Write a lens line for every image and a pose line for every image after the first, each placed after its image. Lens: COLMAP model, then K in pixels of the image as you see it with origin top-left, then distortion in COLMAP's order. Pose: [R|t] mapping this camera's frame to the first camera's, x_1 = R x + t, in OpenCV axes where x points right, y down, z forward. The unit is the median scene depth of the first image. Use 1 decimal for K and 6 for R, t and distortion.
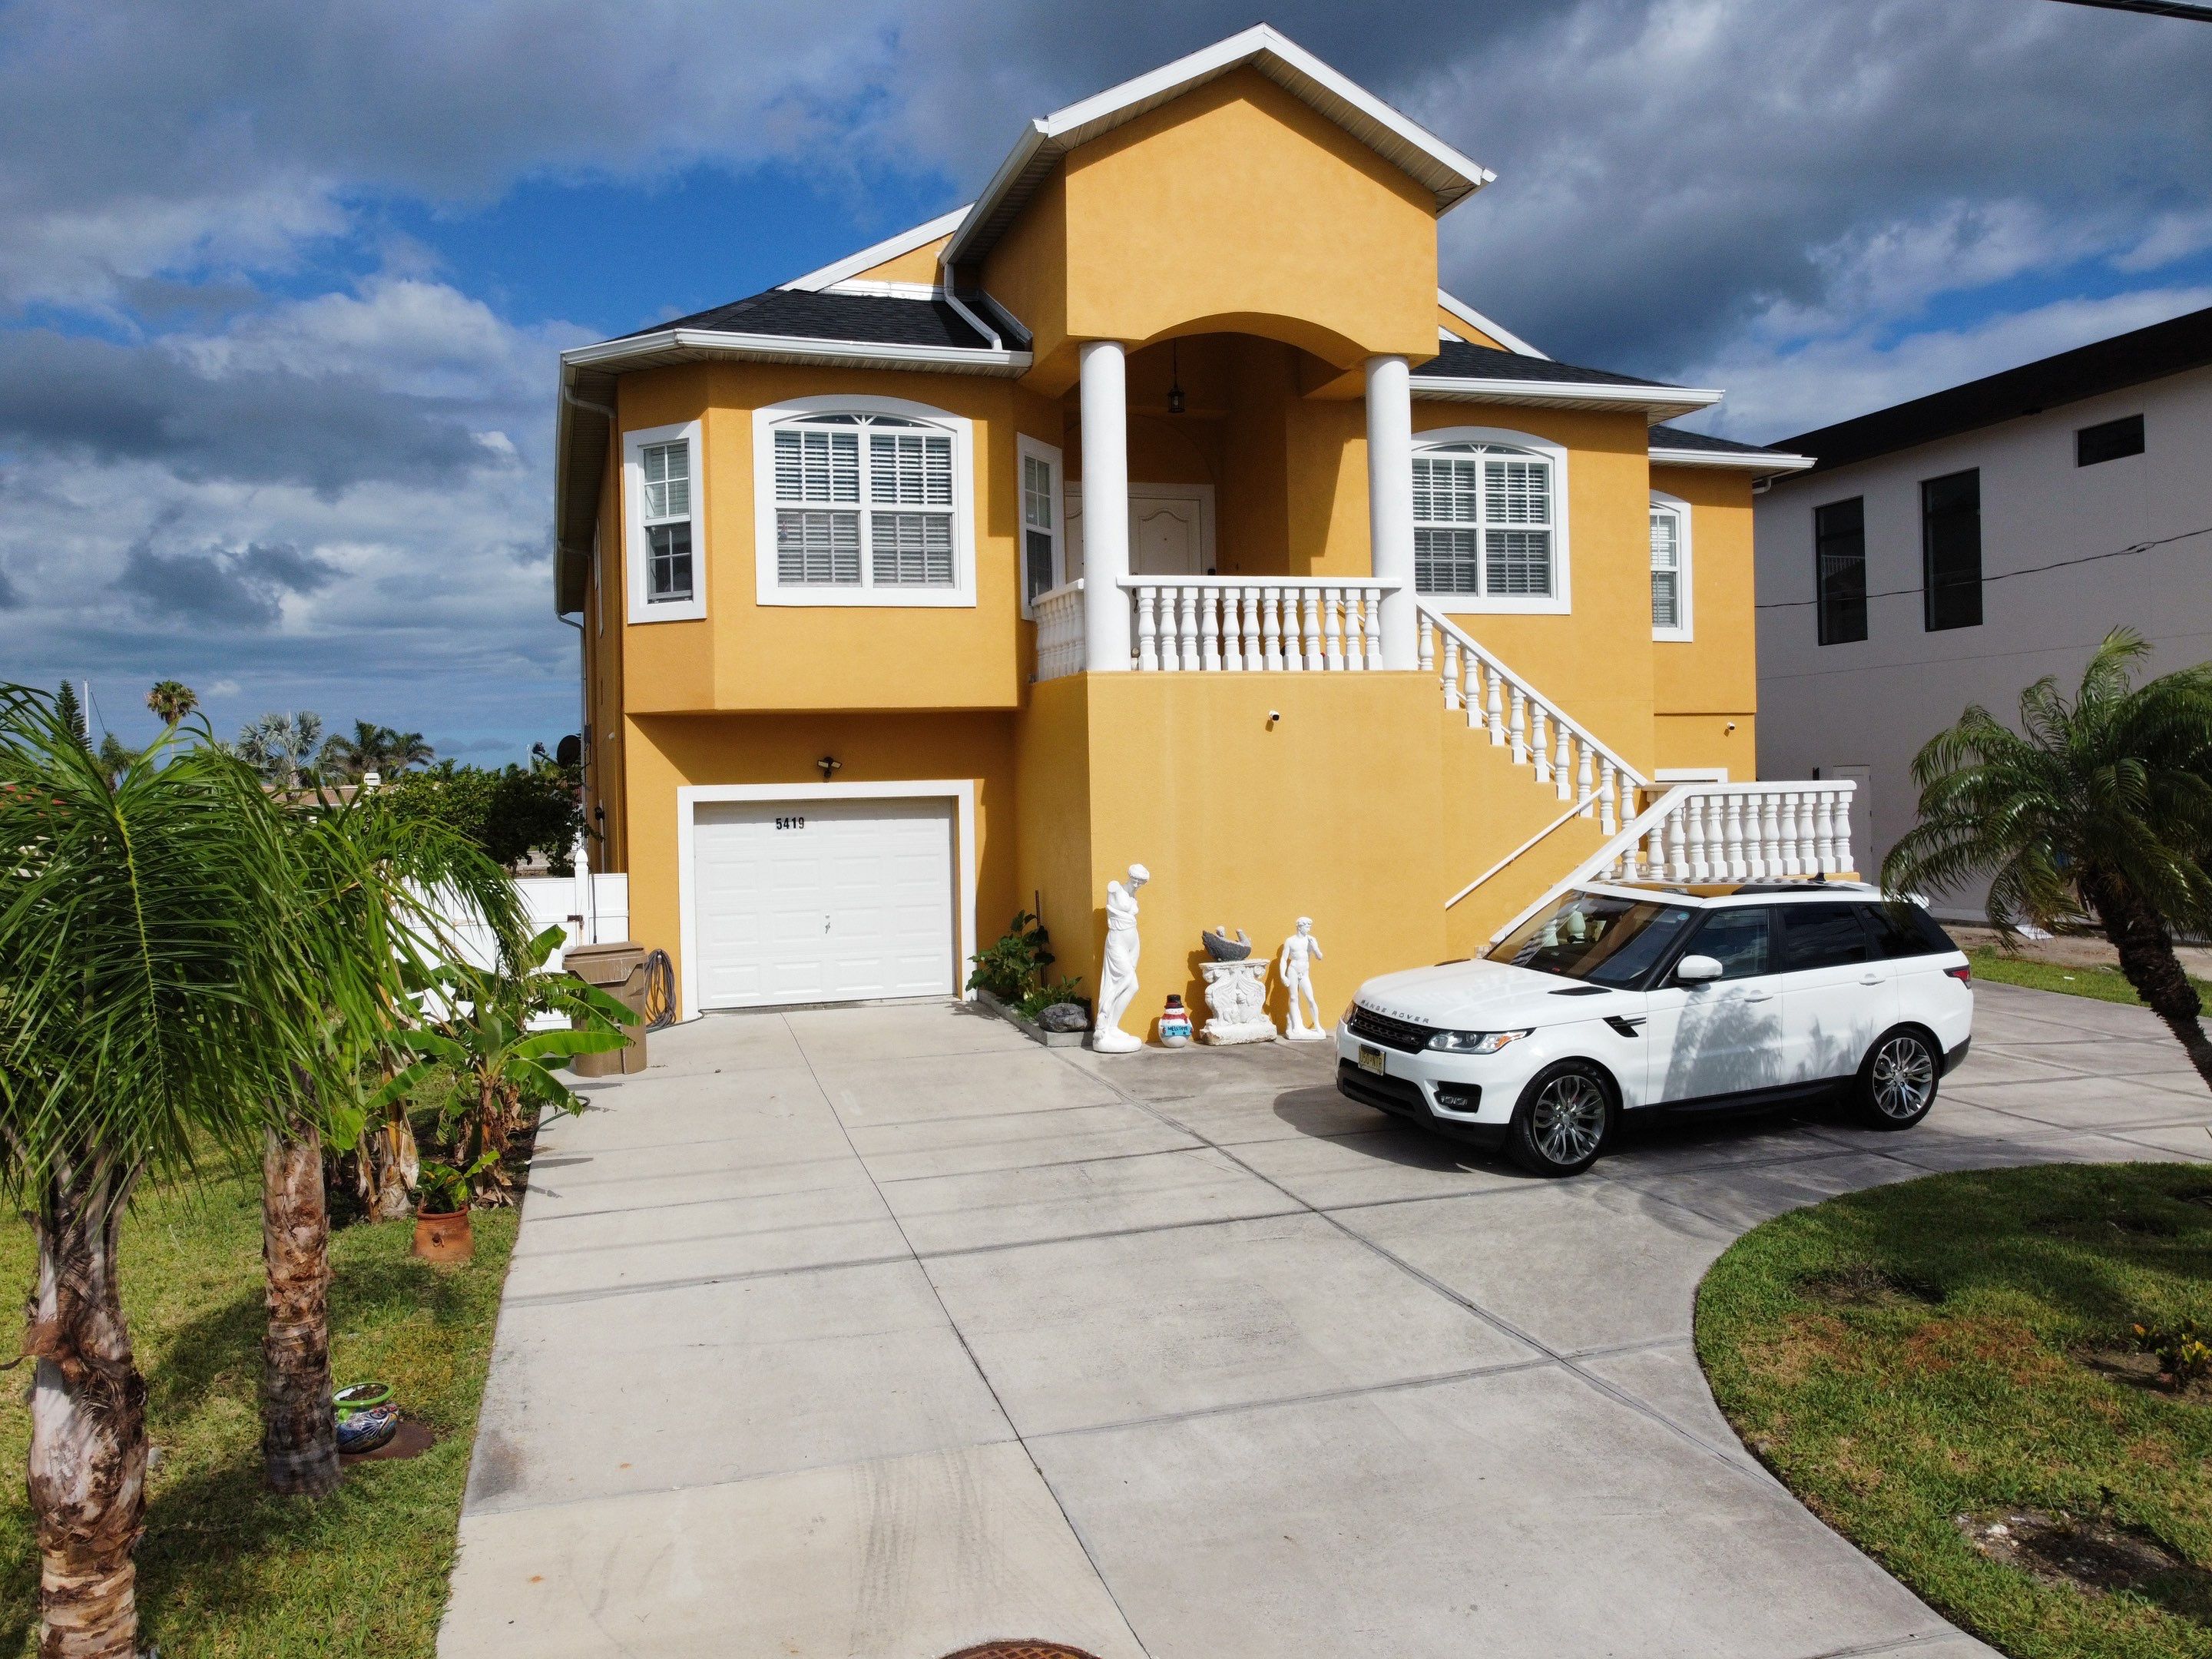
lens RADIAL K [[1662.4, 0, 1086.8], [0, 1662.4, 829.0], [0, 0, 1]] dist [-0.006103, 0.011837]
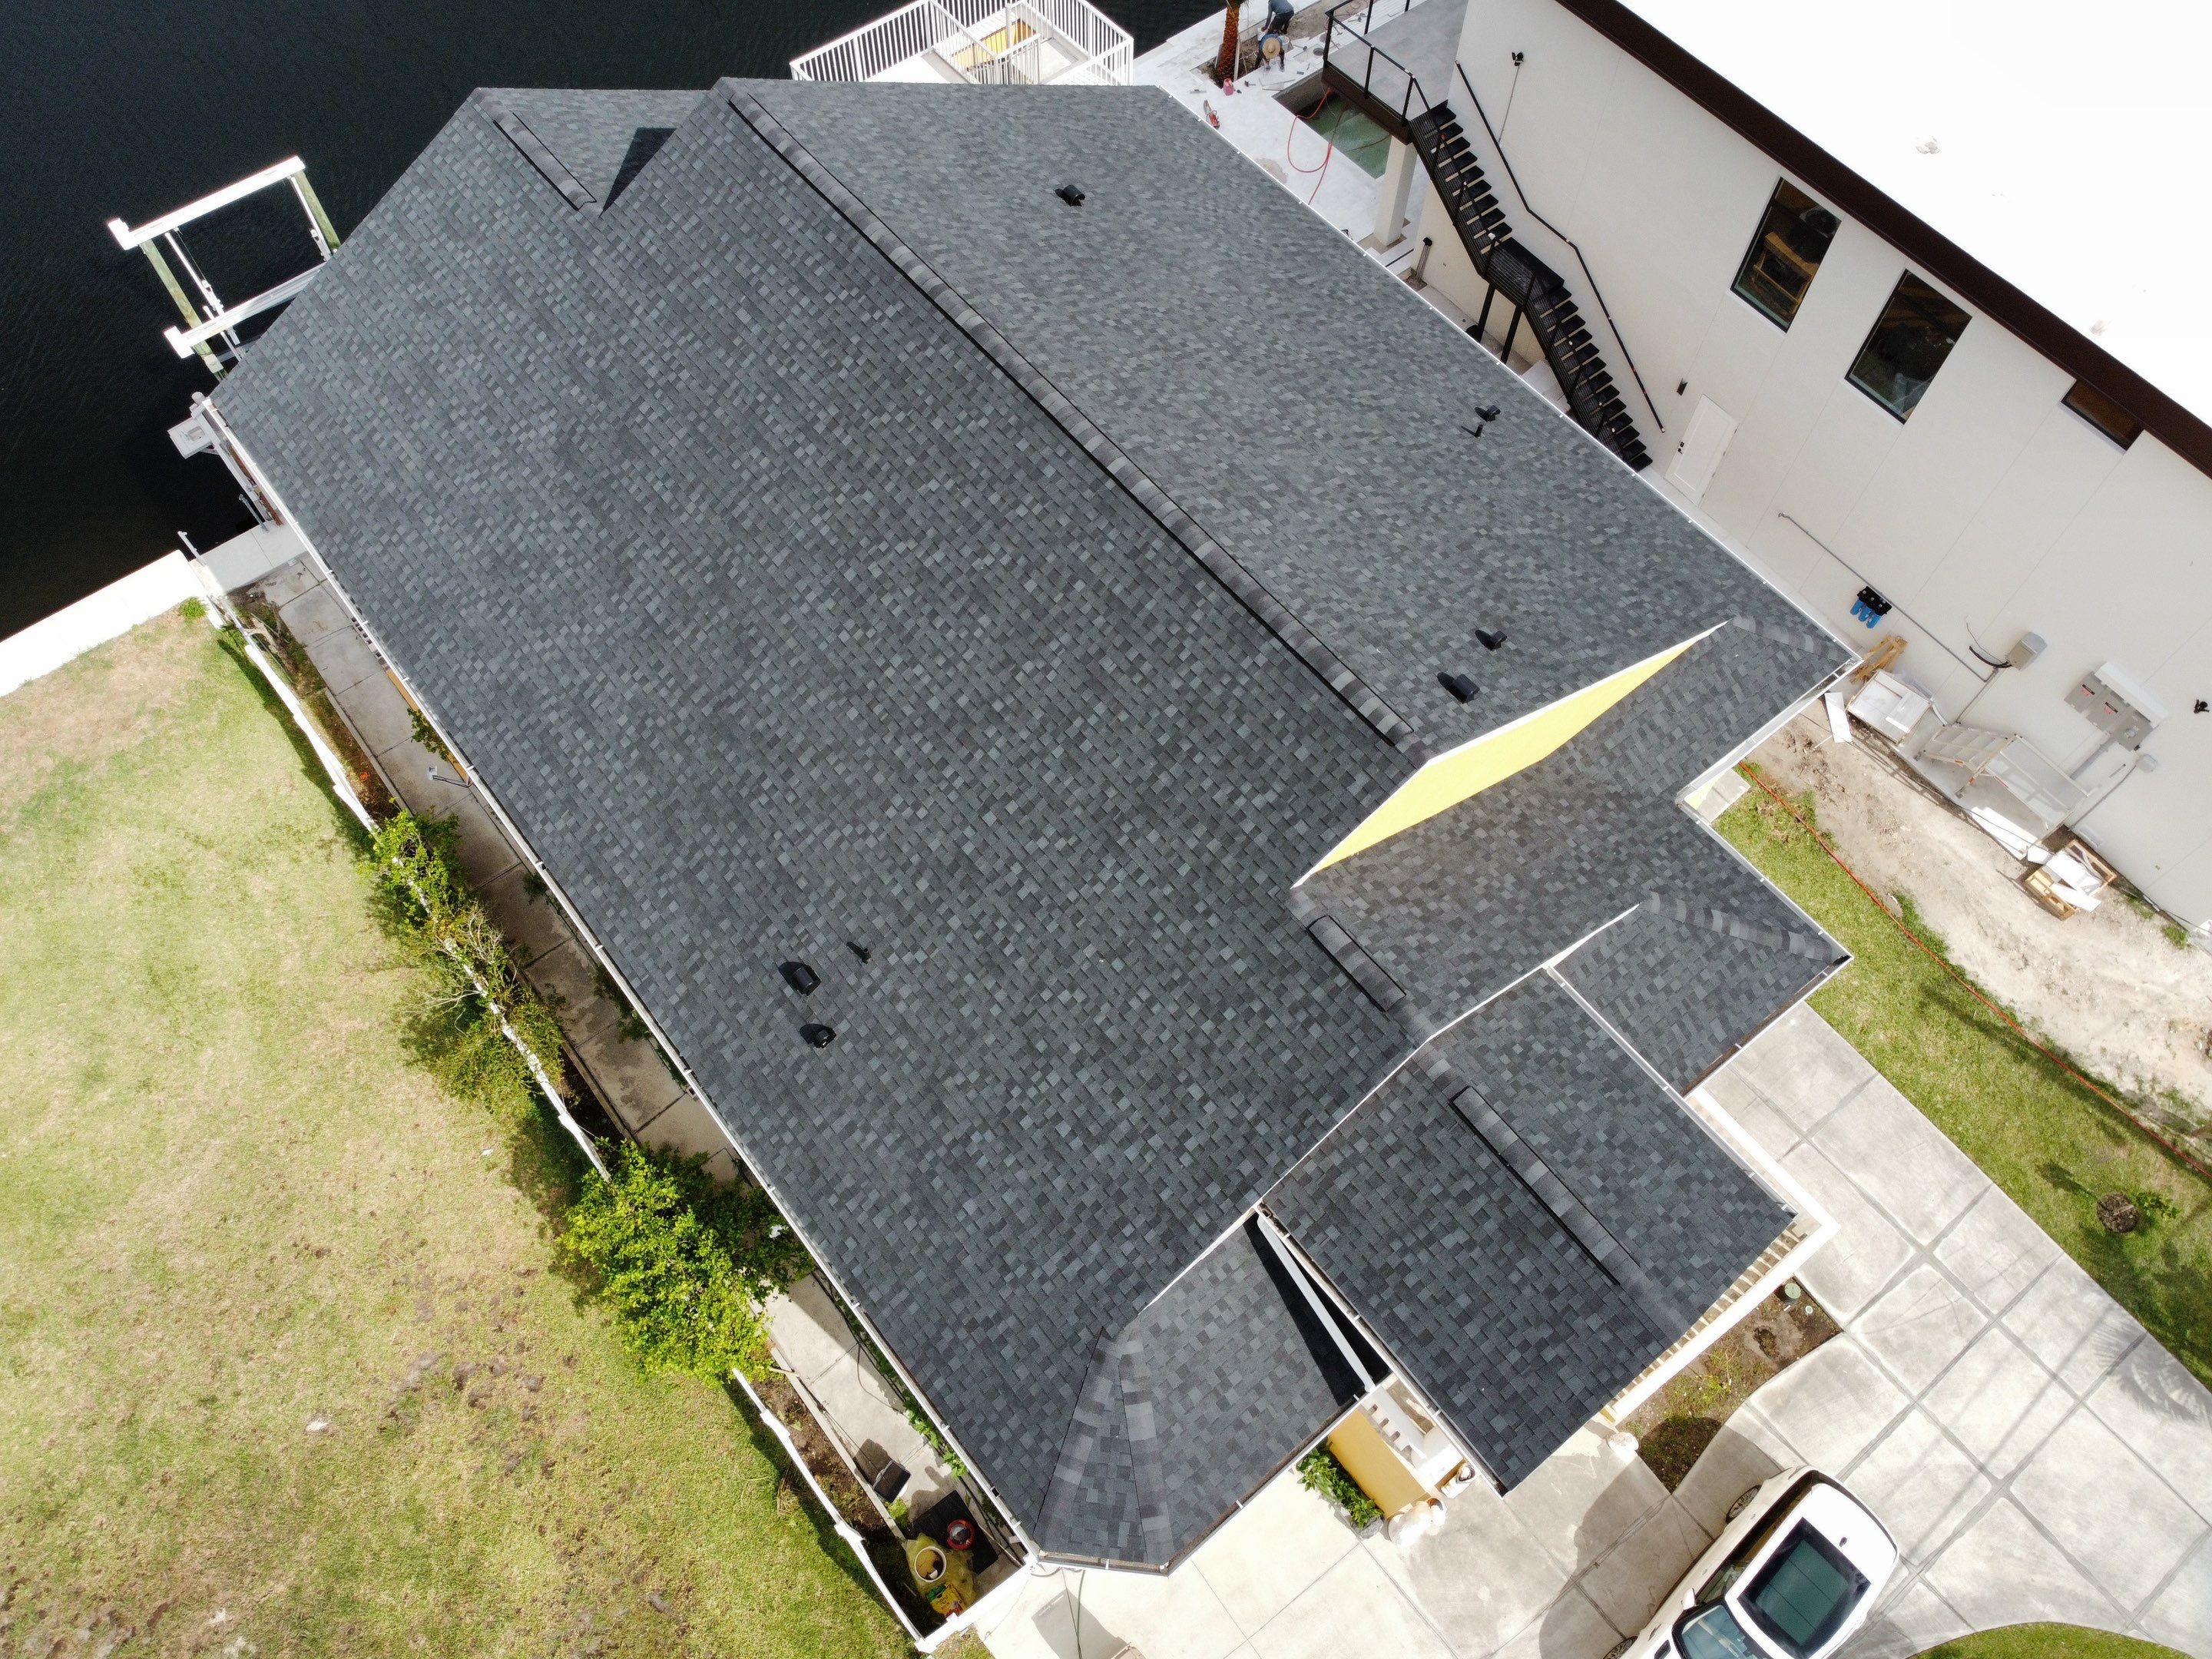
lens RADIAL K [[1649.1, 0, 1072.5], [0, 1649.1, 819.2], [0, 0, 1]] dist [0.017406, -0.040089]
pose [[0.934036, -0.306012, 0.184213, -0.321023], [-0.006209, 0.501752, 0.864989, -1.405868], [-0.357126, -0.809075, 0.466754, 0.810113]]
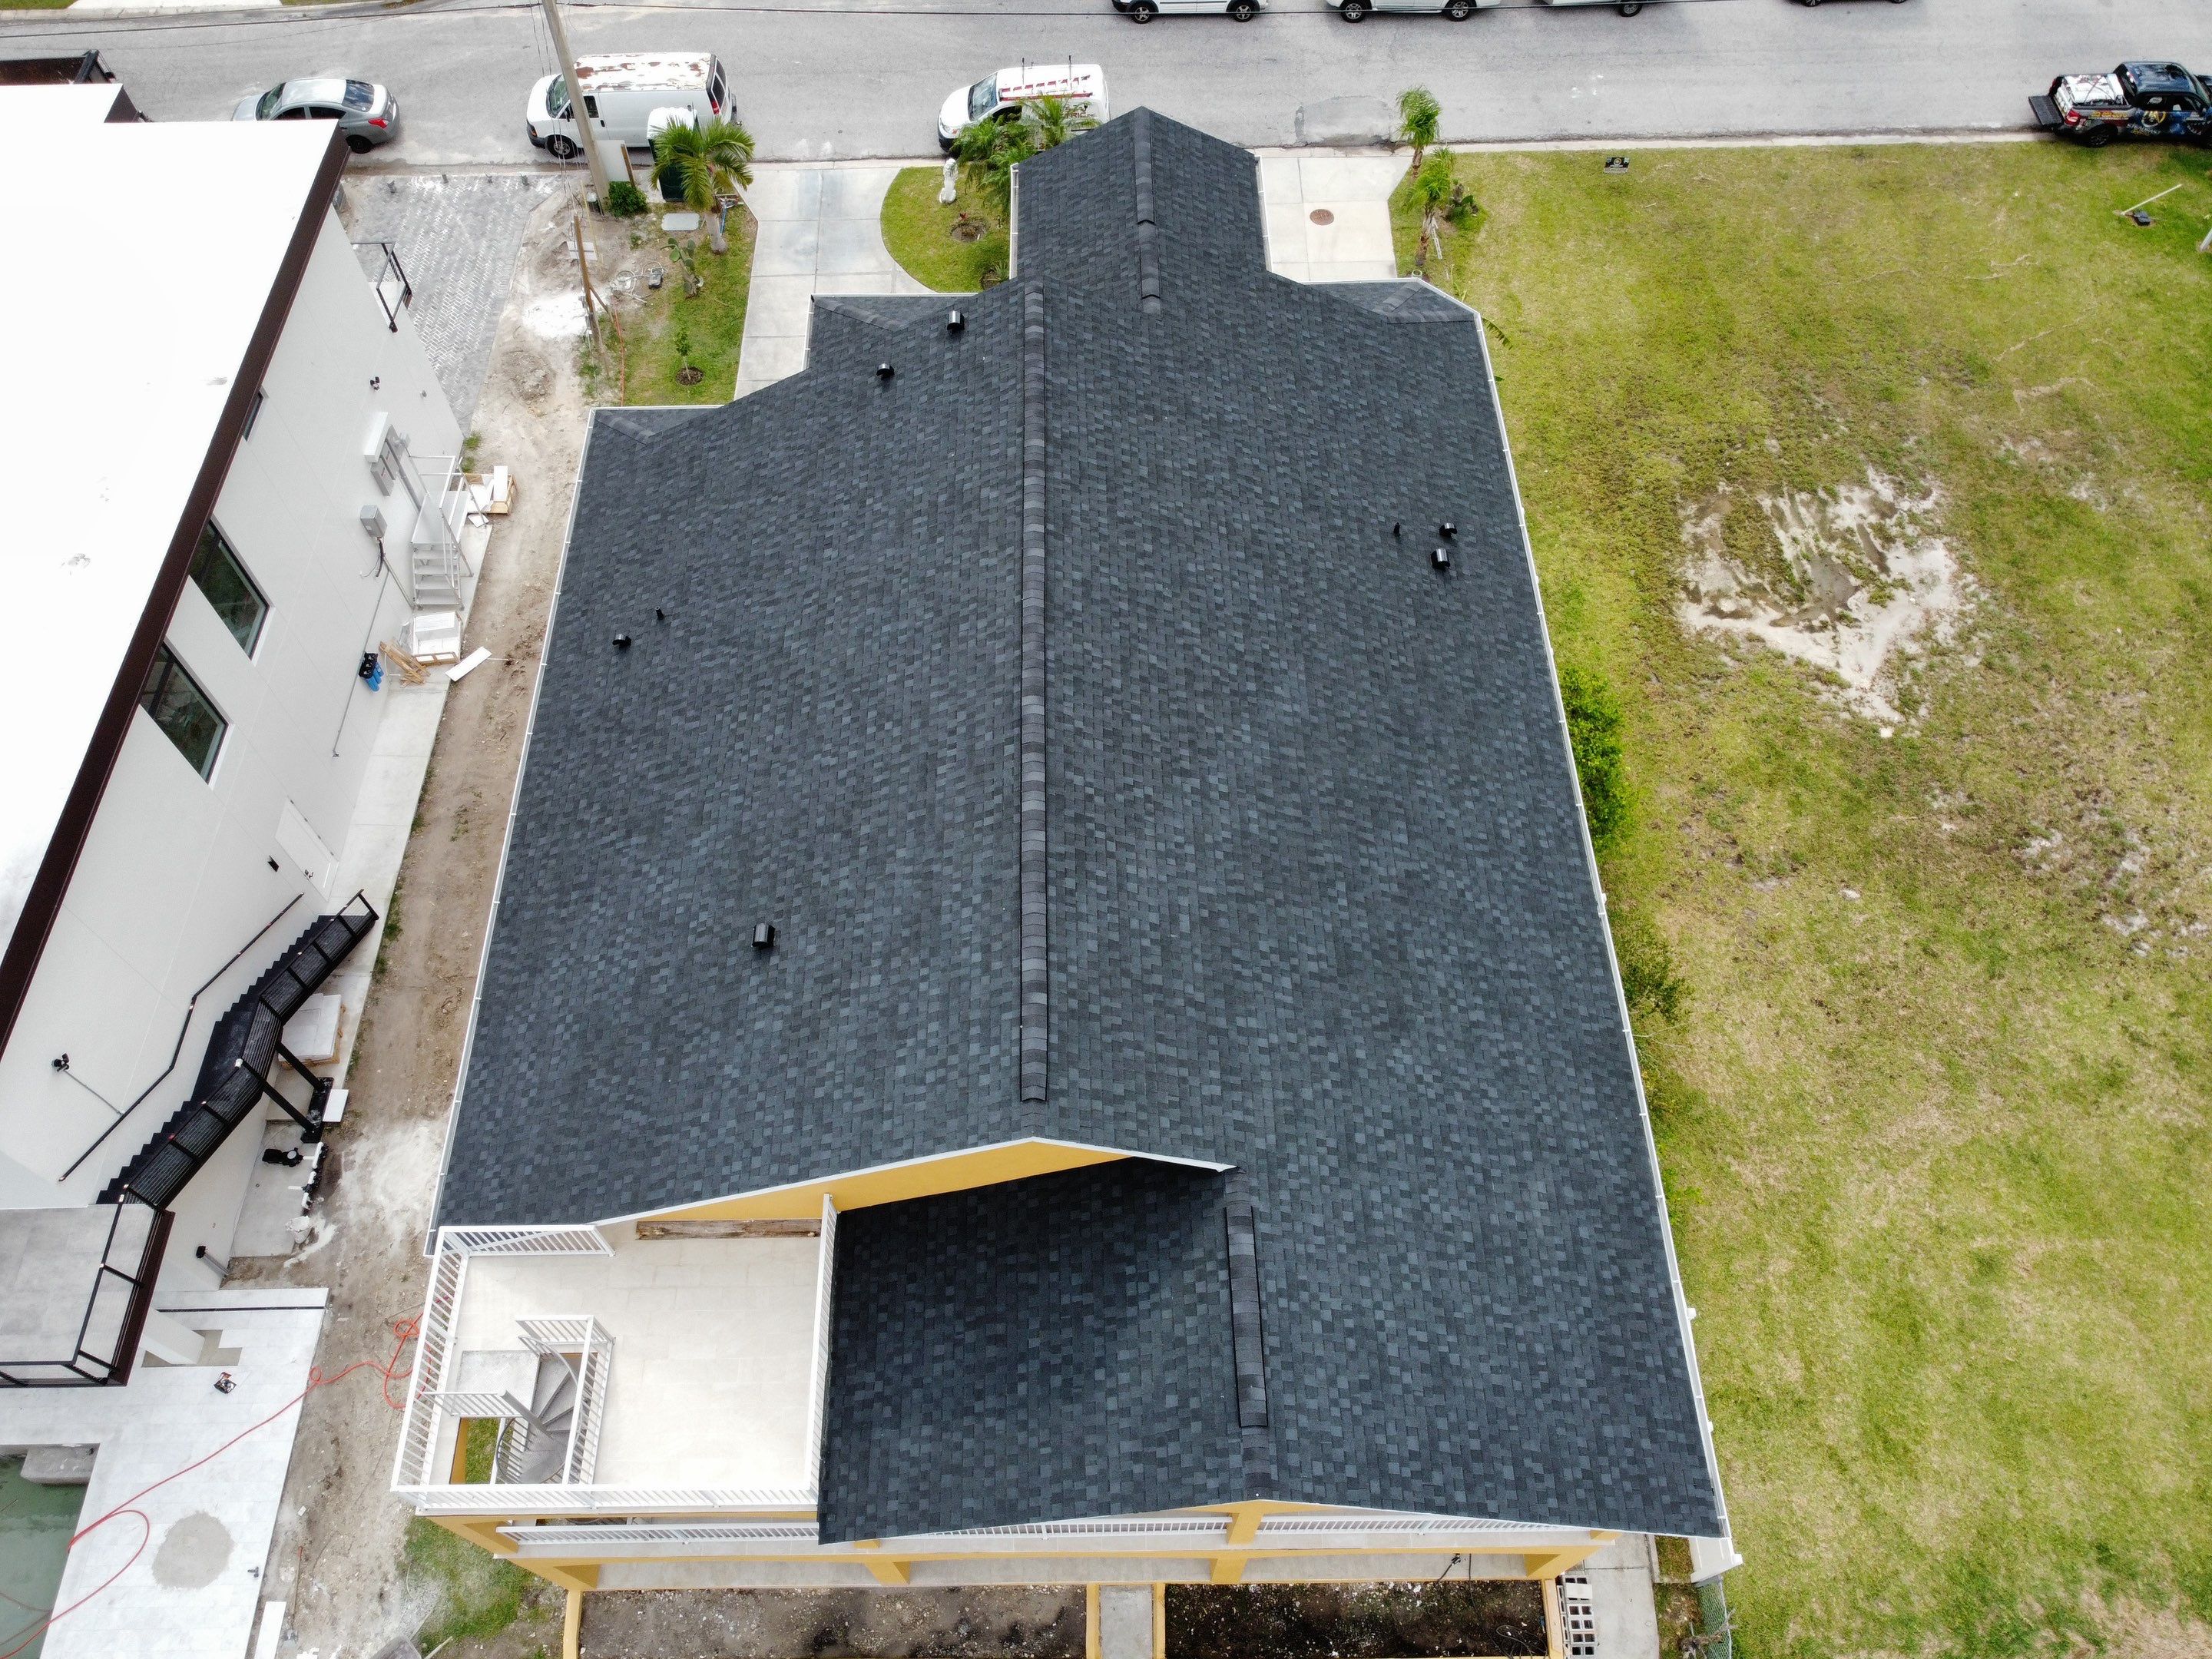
lens RADIAL K [[1658.8, 0, 1074.3], [0, 1658.8, 815.3], [0, 0, 1]] dist [-0.009629, -0.001366]
pose [[-0.956244, -0.224310, 0.187836, -0.333669], [0.047941, 0.513208, 0.856924, -1.550947], [-0.288616, 0.828434, -0.479999, 2.368708]]
